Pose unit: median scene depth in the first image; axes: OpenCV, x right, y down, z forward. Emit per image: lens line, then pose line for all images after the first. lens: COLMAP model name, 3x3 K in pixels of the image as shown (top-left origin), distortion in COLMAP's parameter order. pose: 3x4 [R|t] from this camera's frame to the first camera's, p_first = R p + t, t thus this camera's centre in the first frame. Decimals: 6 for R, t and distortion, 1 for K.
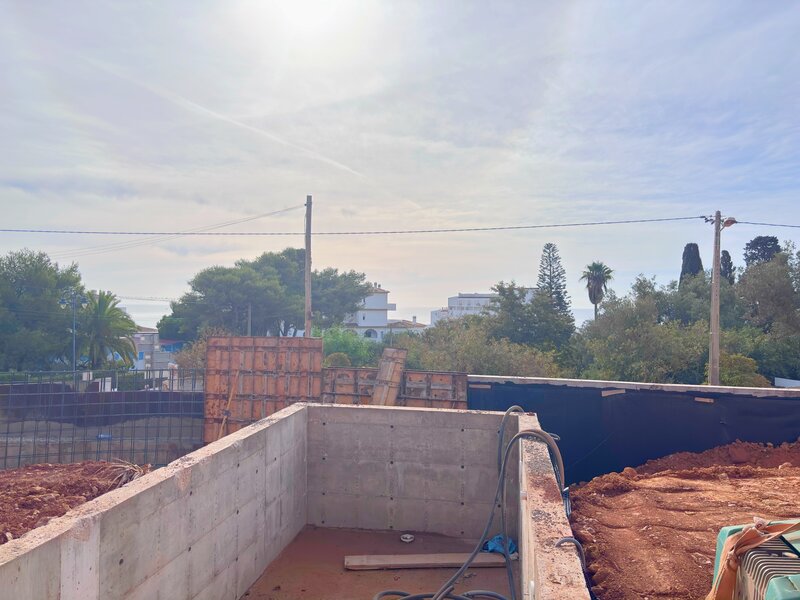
lens RADIAL K [[600.8, 0, 397.2], [0, 600.8, 299.9], [0, 0, 1]] dist [0.057856, -0.069630]
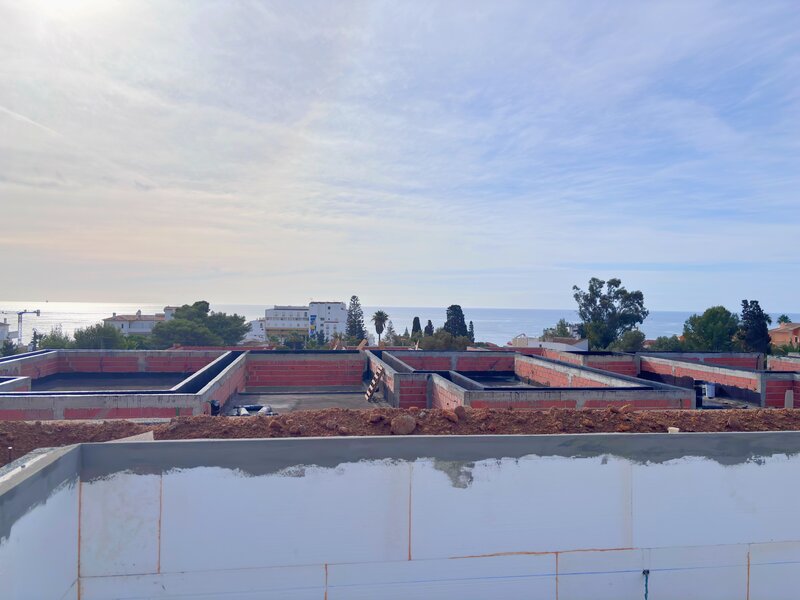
lens RADIAL K [[600.8, 0, 397.2], [0, 600.8, 299.9], [0, 0, 1]] dist [0.057856, -0.069630]
pose [[0.944324, 0.004876, 0.328981, -0.666038], [-0.006542, 0.999971, 0.003960, -0.323715], [-0.328952, -0.005892, 0.944328, -2.235500]]
